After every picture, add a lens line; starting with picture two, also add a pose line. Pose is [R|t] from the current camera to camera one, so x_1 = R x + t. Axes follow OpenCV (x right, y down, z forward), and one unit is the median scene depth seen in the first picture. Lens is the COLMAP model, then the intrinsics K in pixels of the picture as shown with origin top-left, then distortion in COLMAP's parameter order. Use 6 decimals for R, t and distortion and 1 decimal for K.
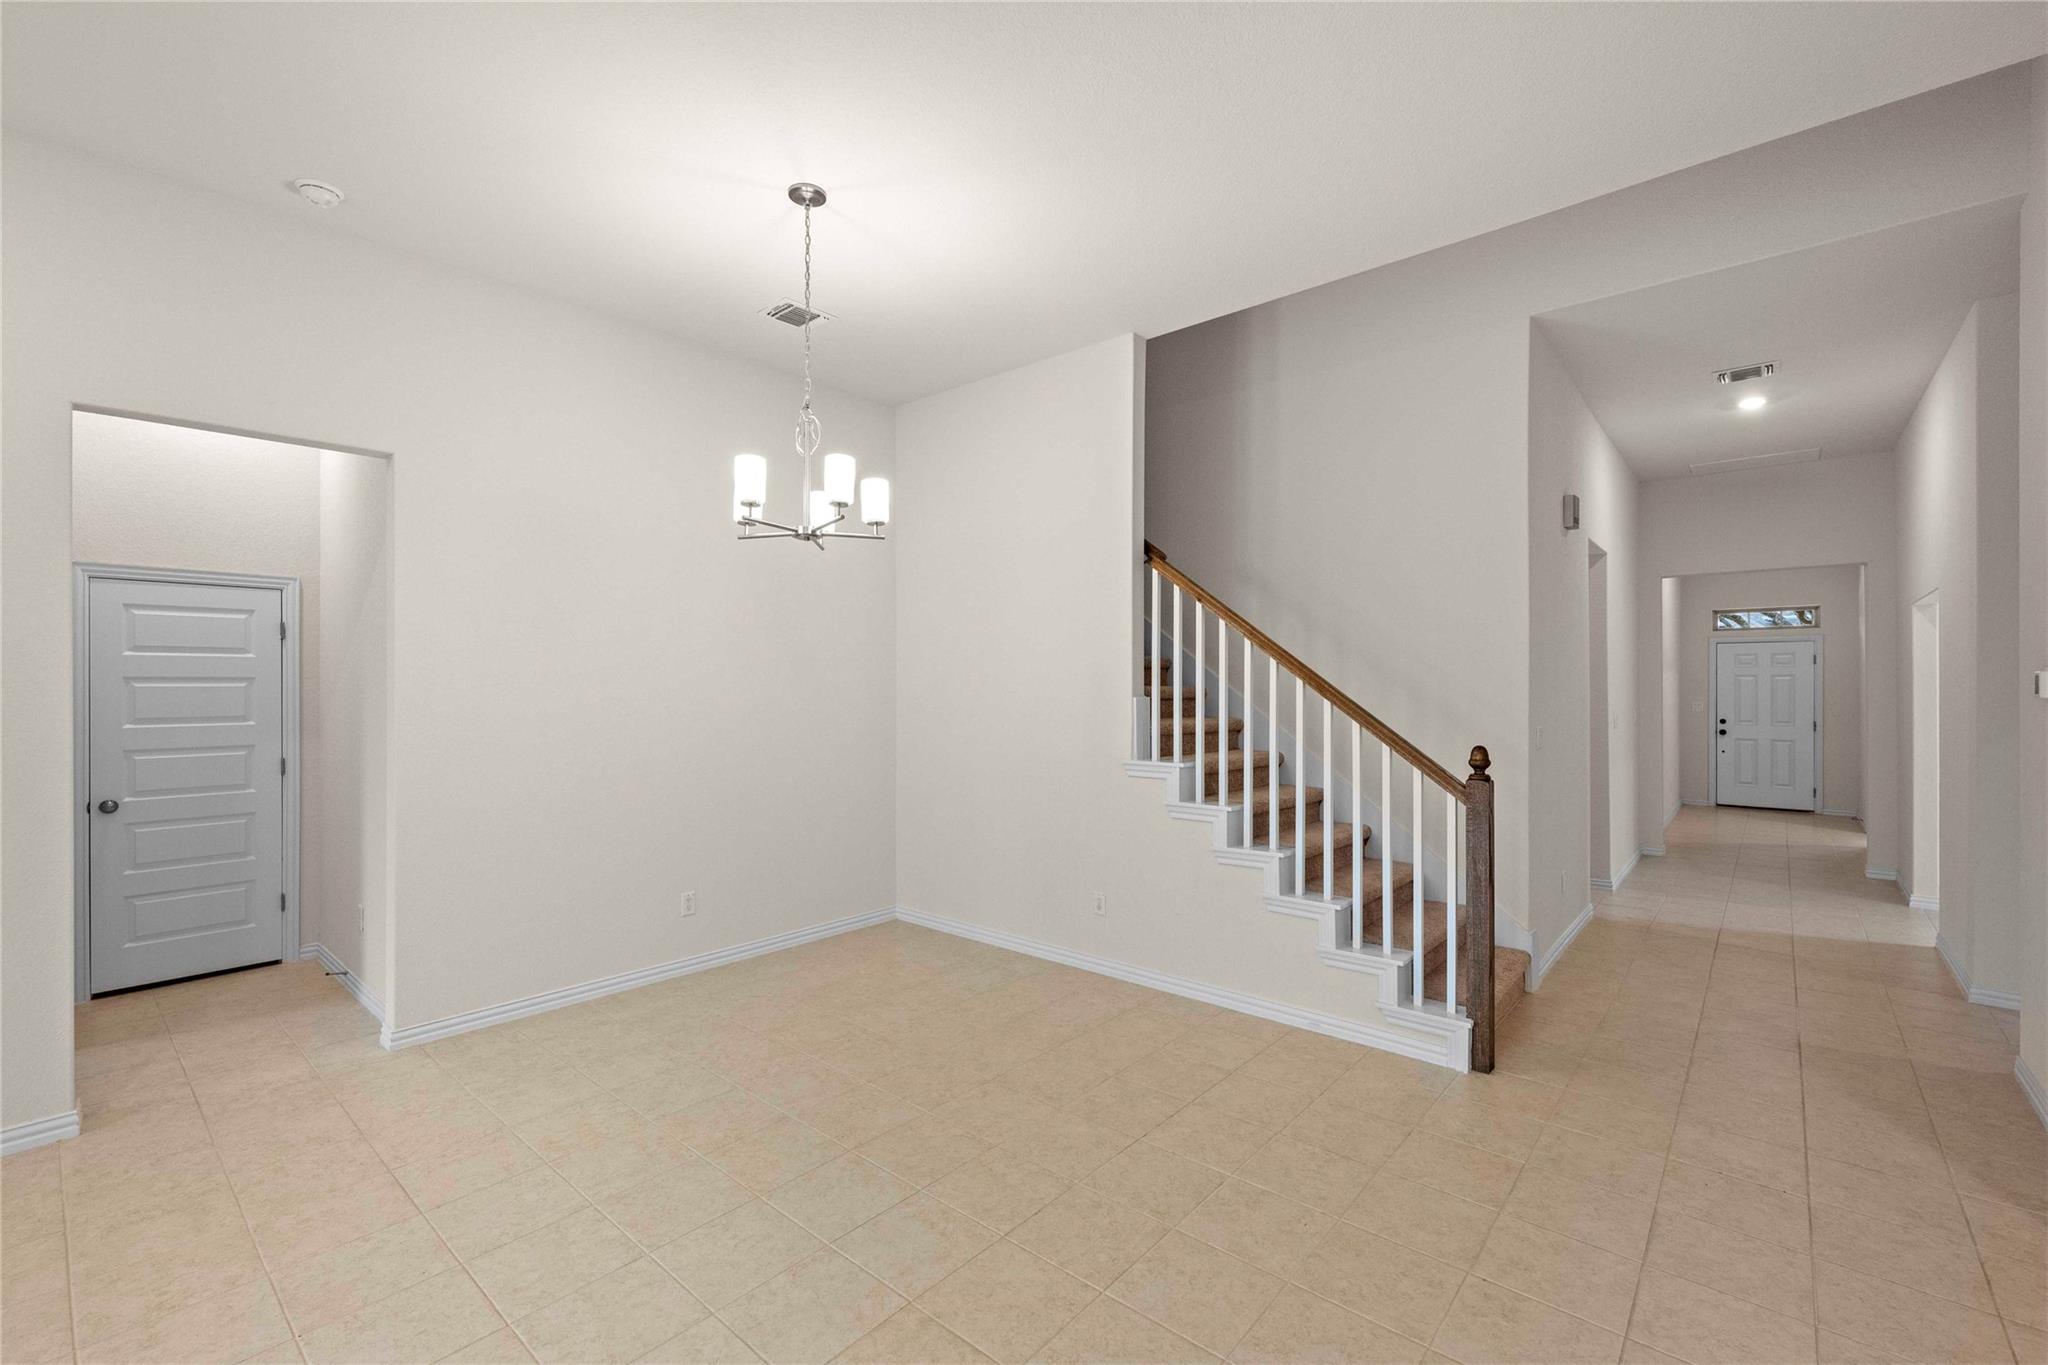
lens RADIAL K [[836.4, 0, 1046.4], [0, 836.4, 686.6], [0, 0, 1]] dist [-0.000652, -0.000537]
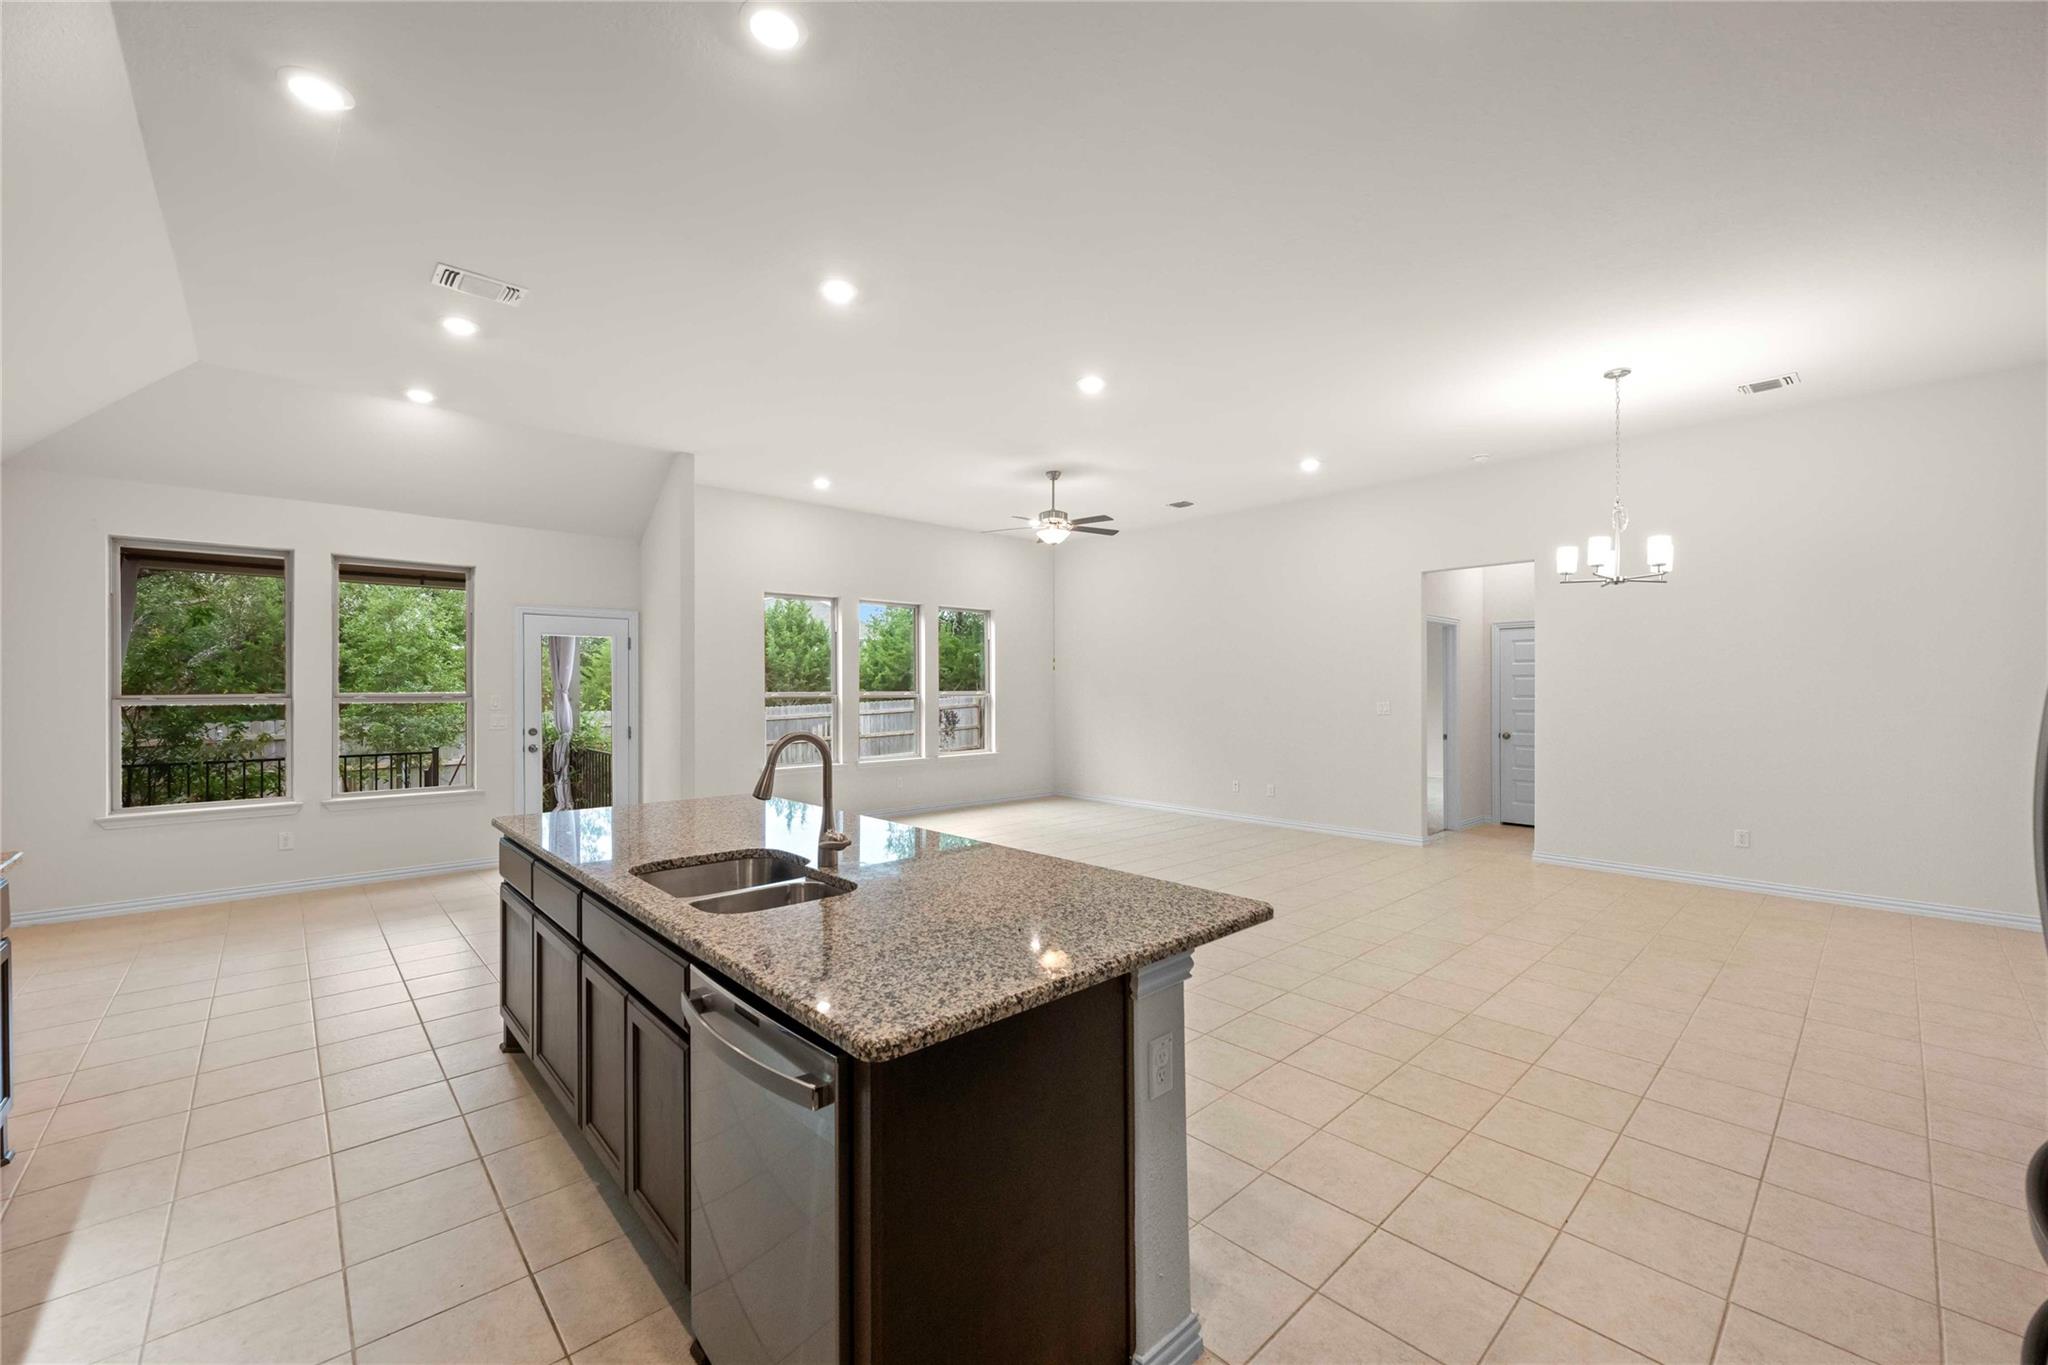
lens RADIAL K [[816.7, 0, 1030.4], [0, 816.7, 675.9], [0, 0, 1]] dist [-0.002820, 0.000651]
pose [[-0.104095, -0.012751, -0.994486, 0.923655], [0.001174, 0.999916, -0.012943, 0.015274], [0.994567, -0.002515, -0.104071, 0.009537]]
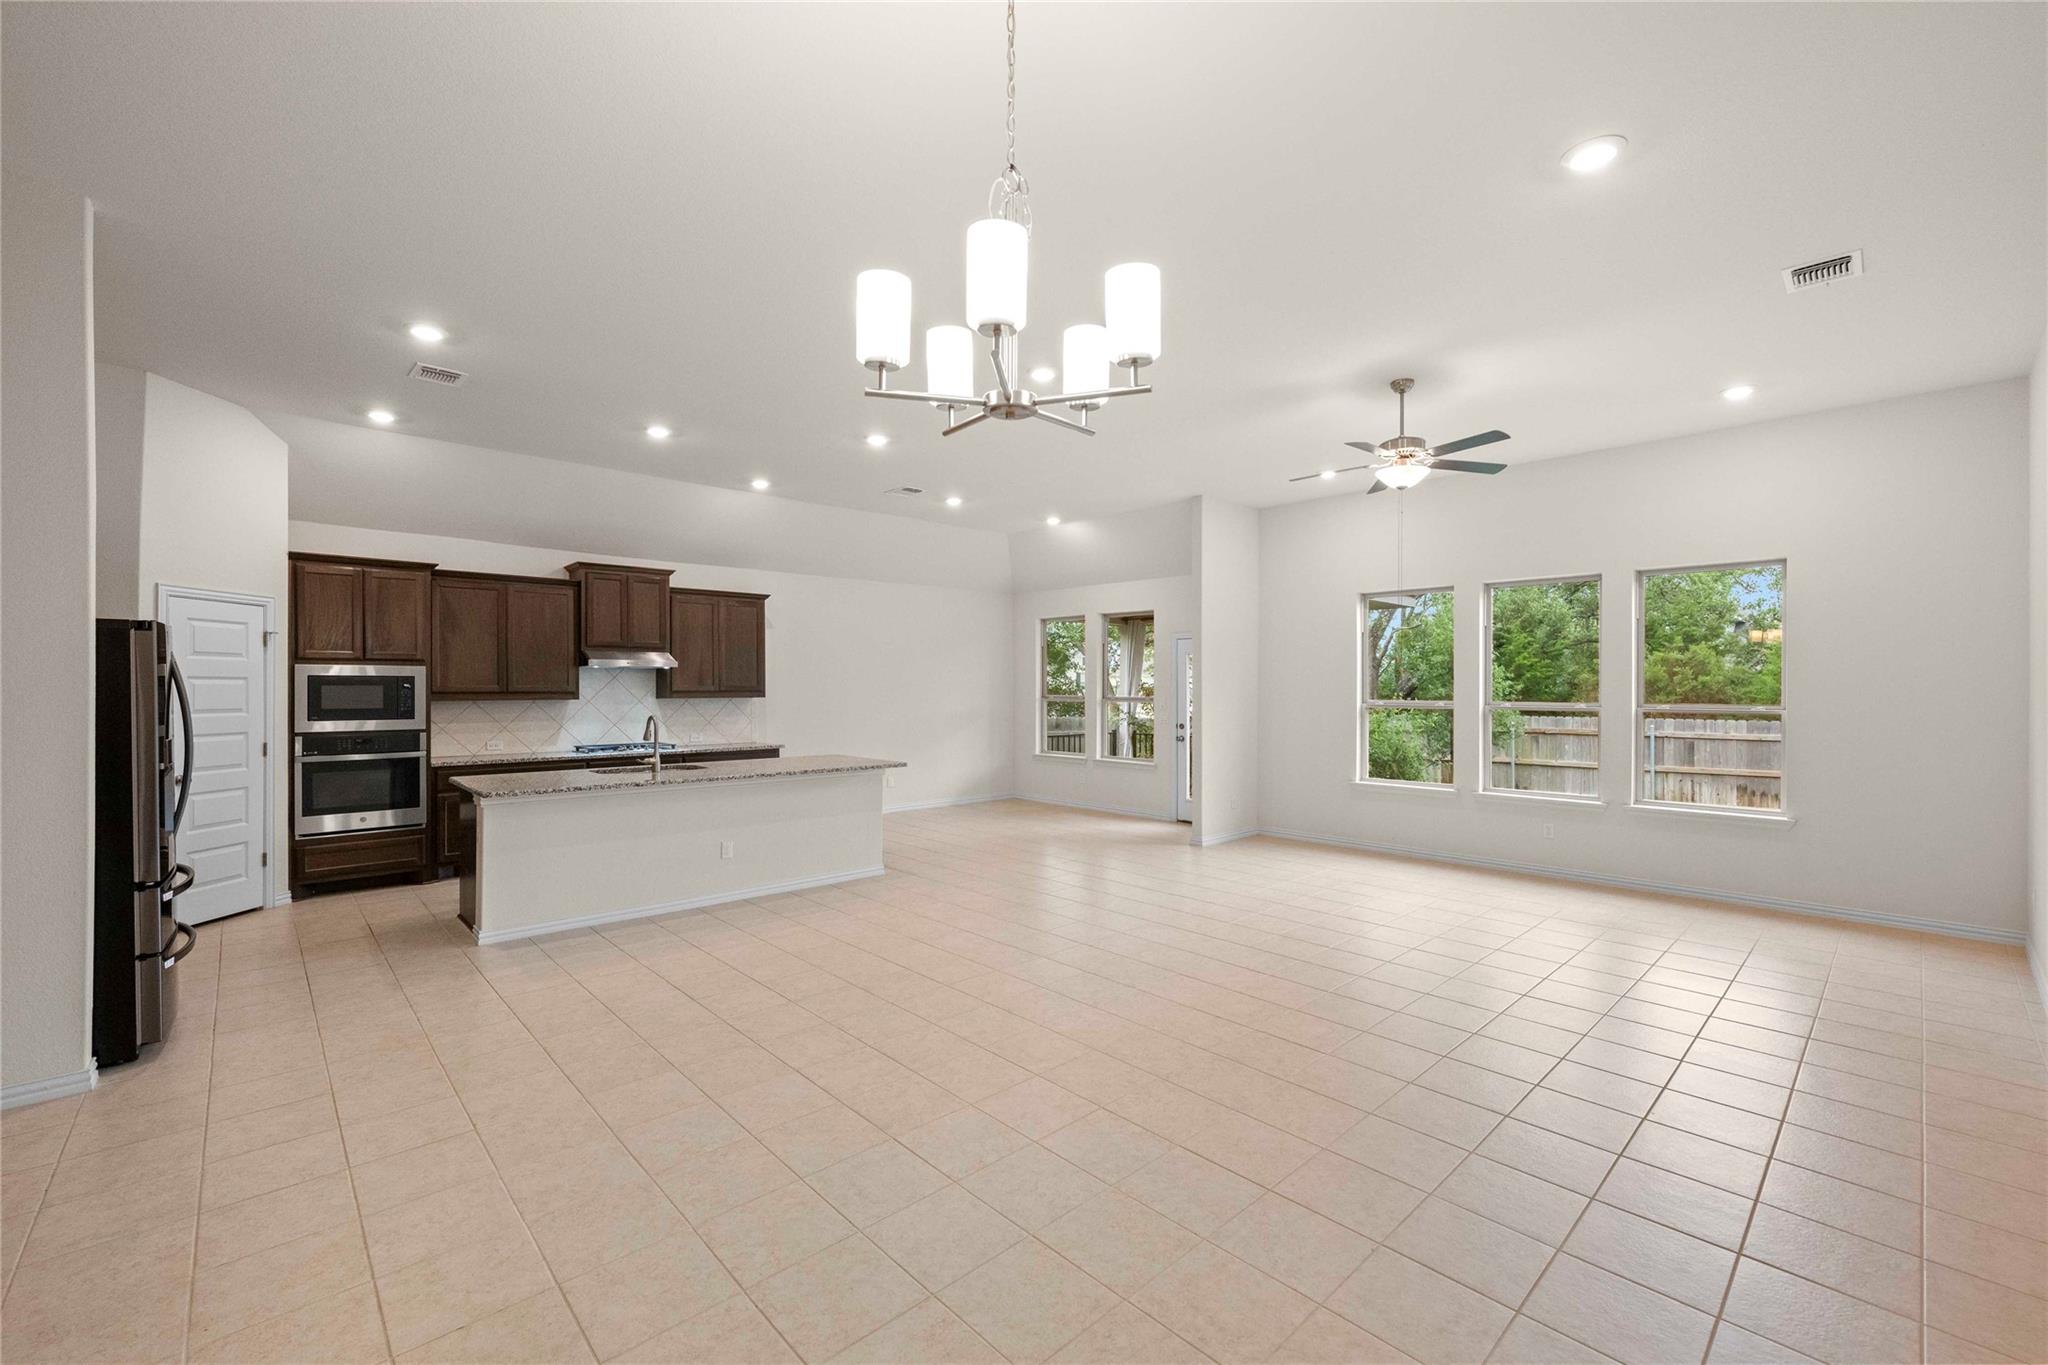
lens RADIAL K [[836.4, 0, 1019.8], [0, 836.4, 686.1], [0, 0, 1]] dist [-0.000652, -0.000537]
pose [[-0.993945, -0.001102, 0.109872, -0.234607], [-0.001044, 0.999999, 0.000586, -0.001994], [-0.109873, 0.000467, -0.993946, 0.998170]]
